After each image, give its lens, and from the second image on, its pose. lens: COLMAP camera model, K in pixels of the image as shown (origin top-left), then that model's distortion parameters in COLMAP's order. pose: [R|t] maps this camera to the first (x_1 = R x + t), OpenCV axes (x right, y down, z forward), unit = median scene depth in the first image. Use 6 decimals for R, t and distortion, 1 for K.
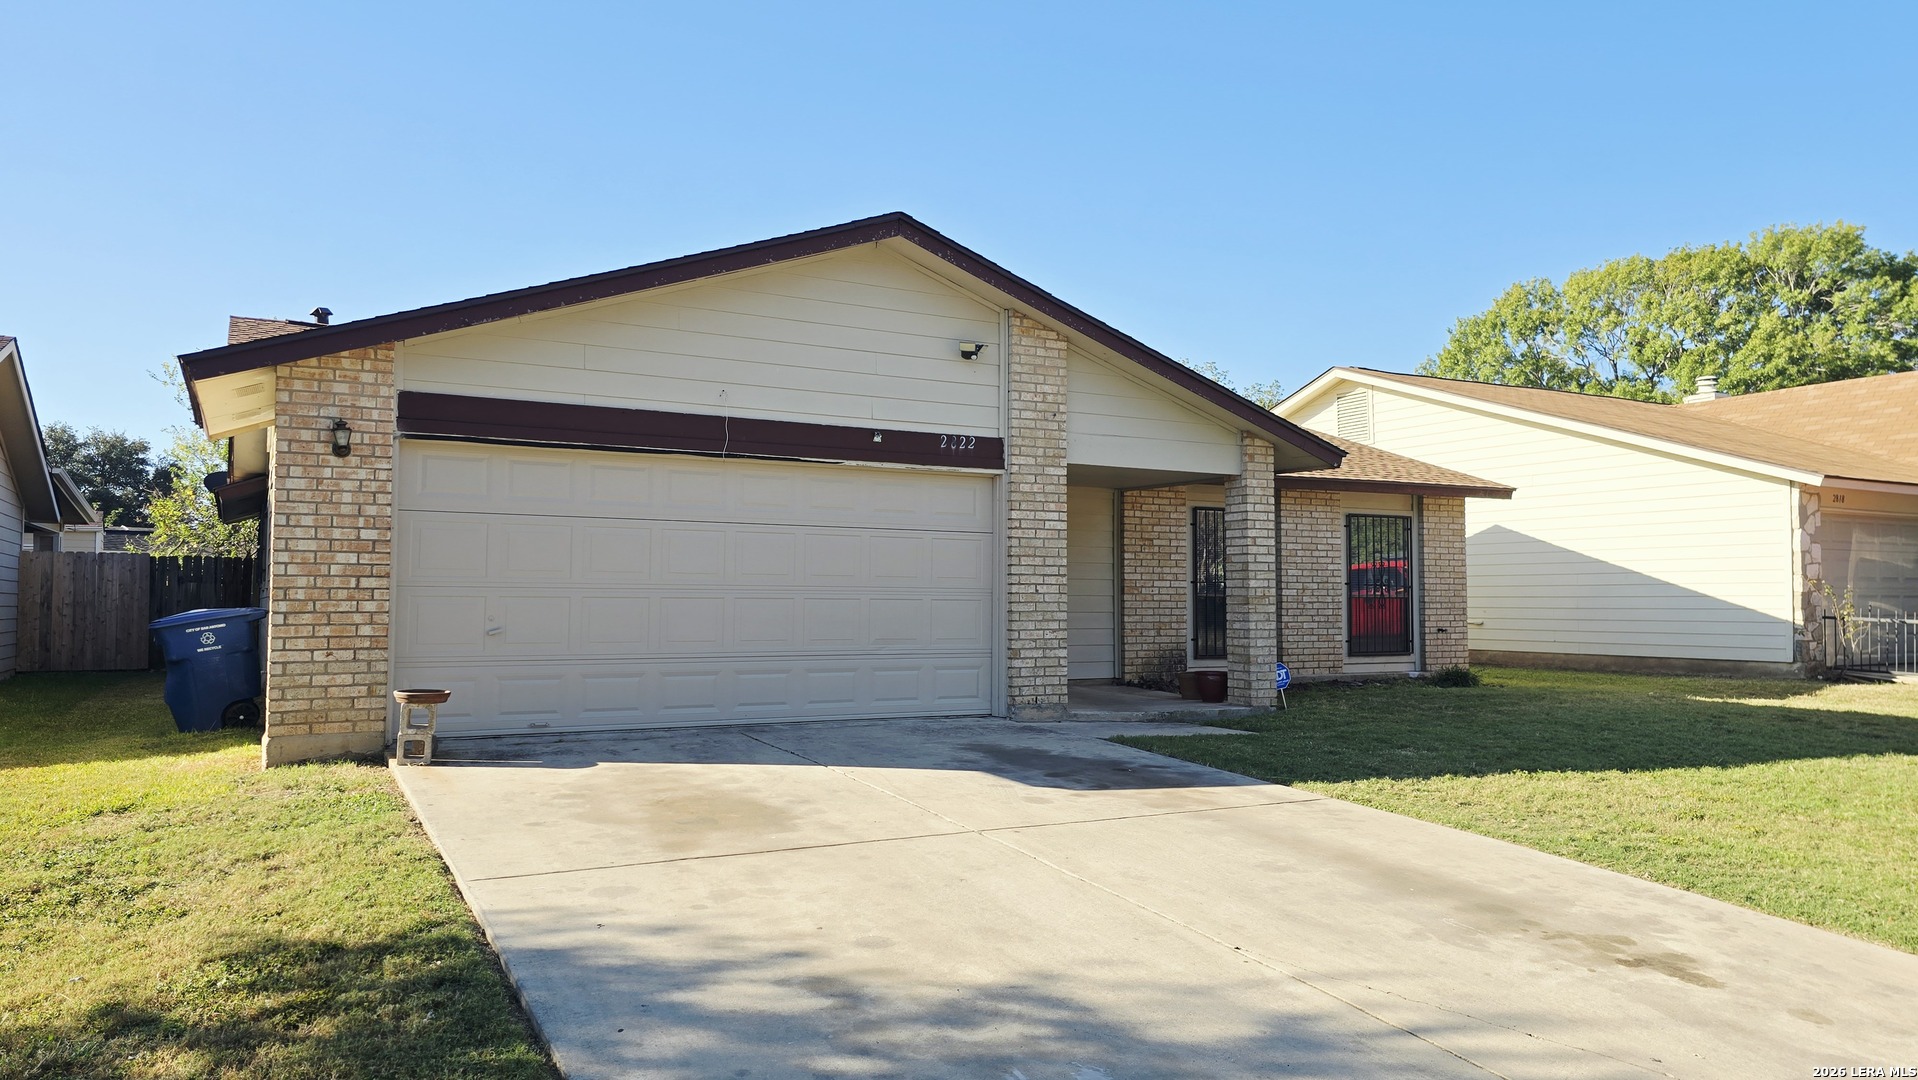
lens RADIAL K [[1317.8, 0, 965.5], [0, 1317.8, 530.9], [0, 0, 1]] dist [0.034541, -0.033157]
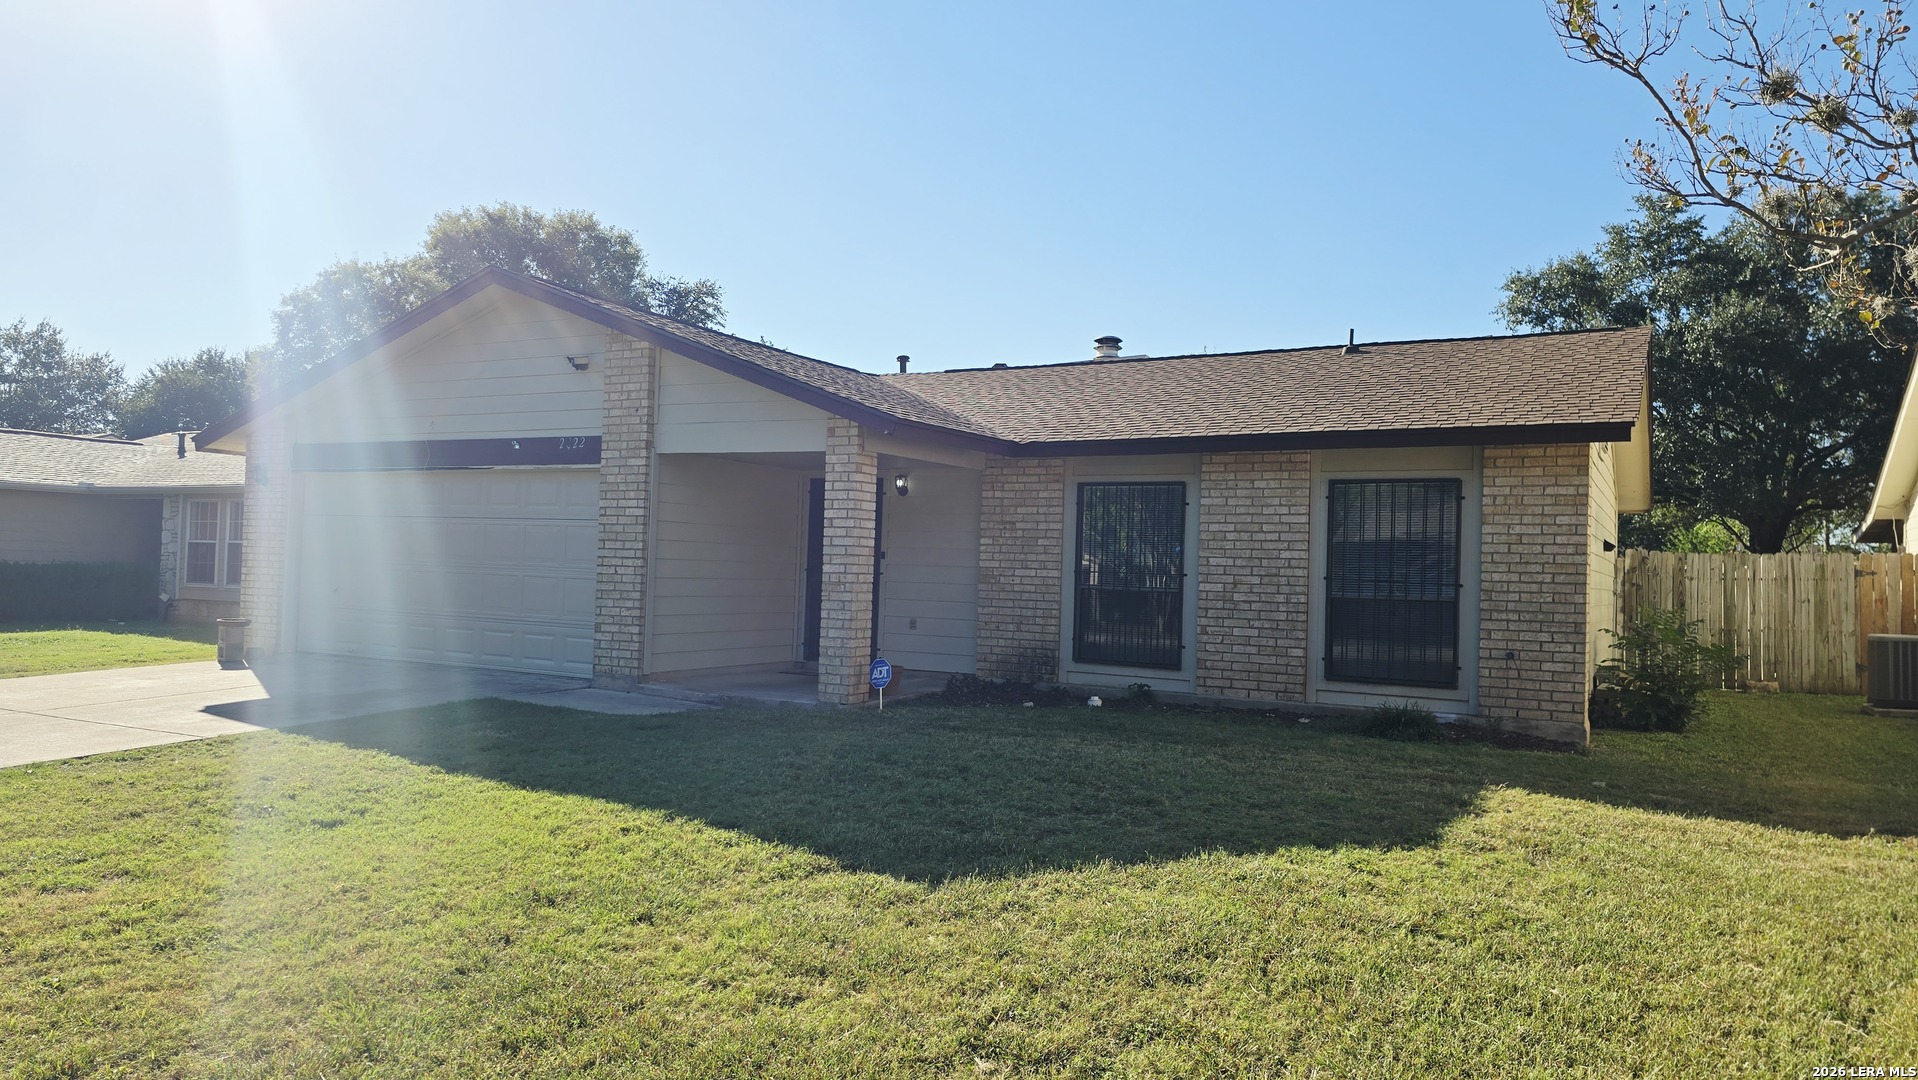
lens RADIAL K [[1317.8, 0, 972.6], [0, 1317.8, 536.5], [0, 0, 1]] dist [0.034541, -0.033157]
pose [[0.529791, -0.011987, -0.848043, 1.144490], [0.015418, 0.999871, -0.004501, 0.025507], [0.847988, -0.010691, 0.529908, 0.662250]]
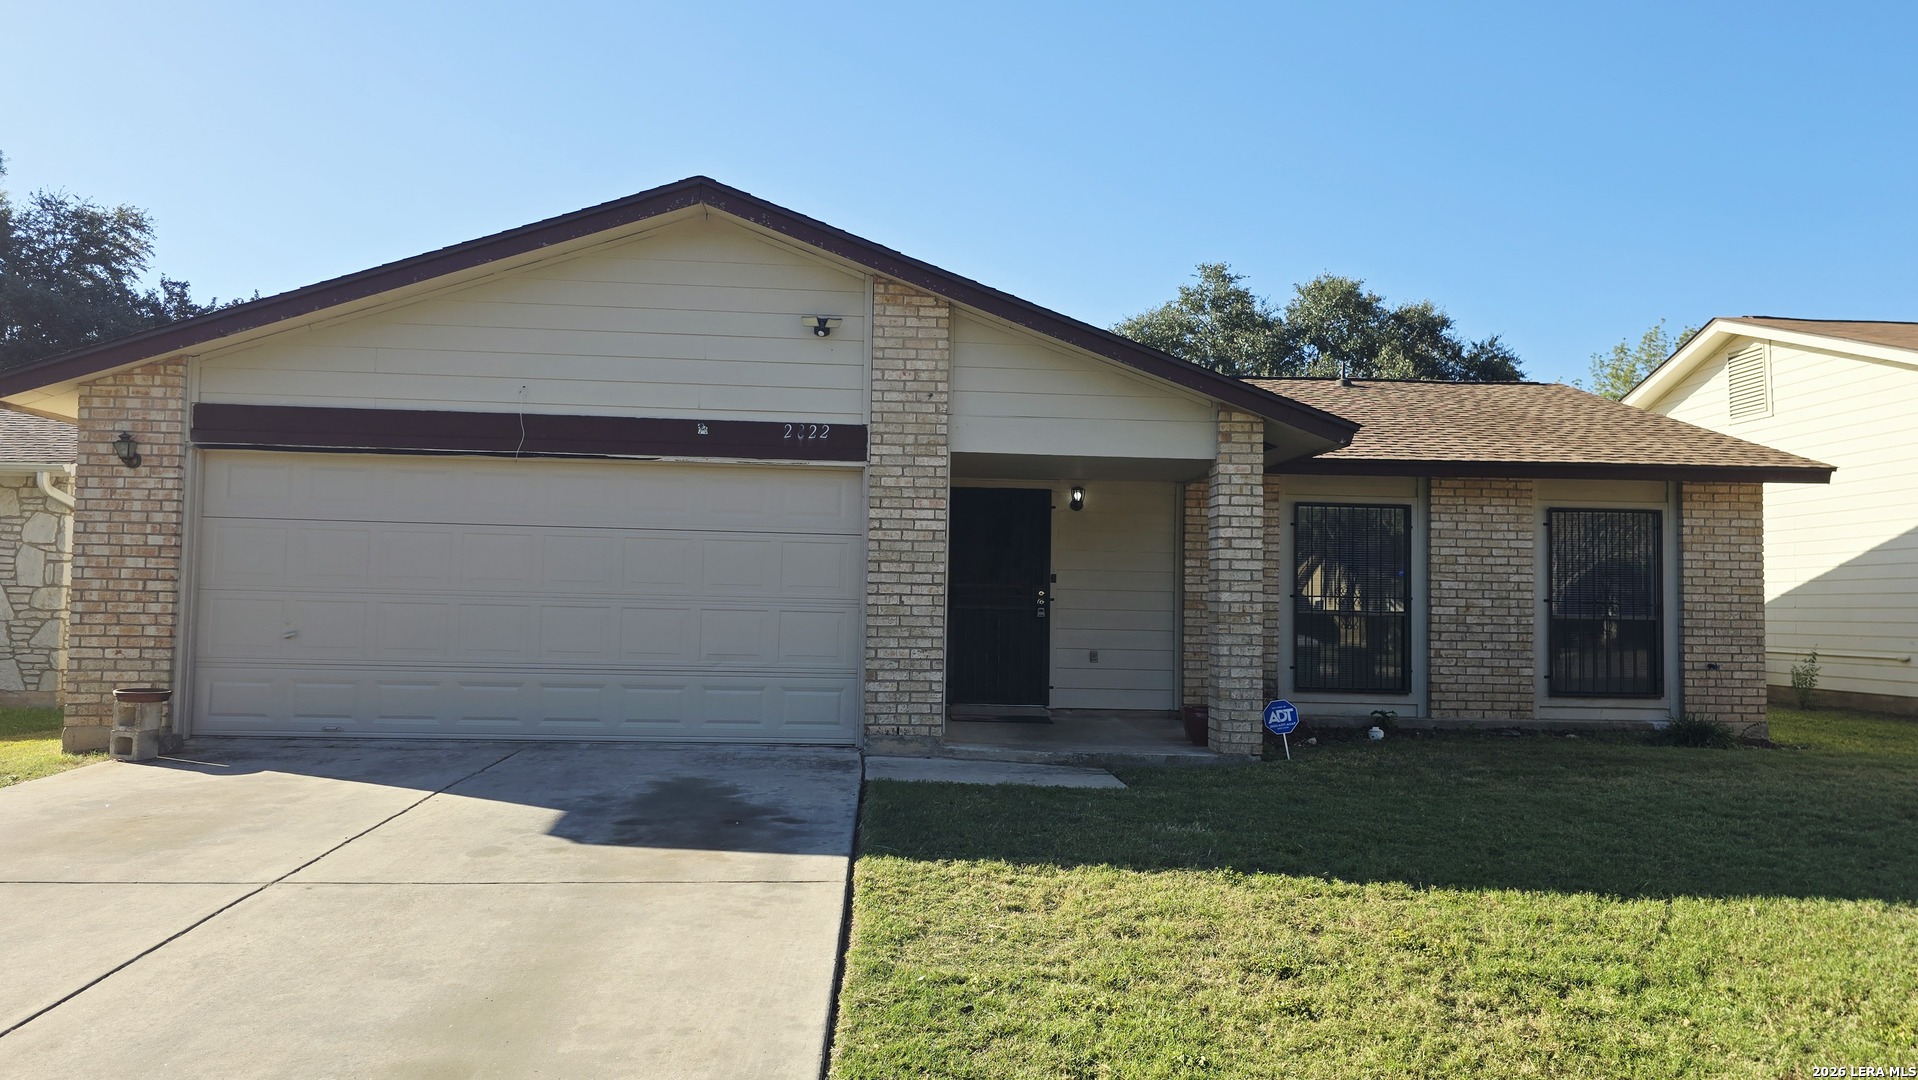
lens RADIAL K [[1317.8, 0, 969.7], [0, 1317.8, 537.6], [0, 0, 1]] dist [0.034541, -0.033157]
pose [[0.902695, -0.009083, -0.430186, 0.457489], [0.007068, 0.999955, -0.006281, 0.009209], [0.430224, 0.002629, 0.902719, 0.248361]]
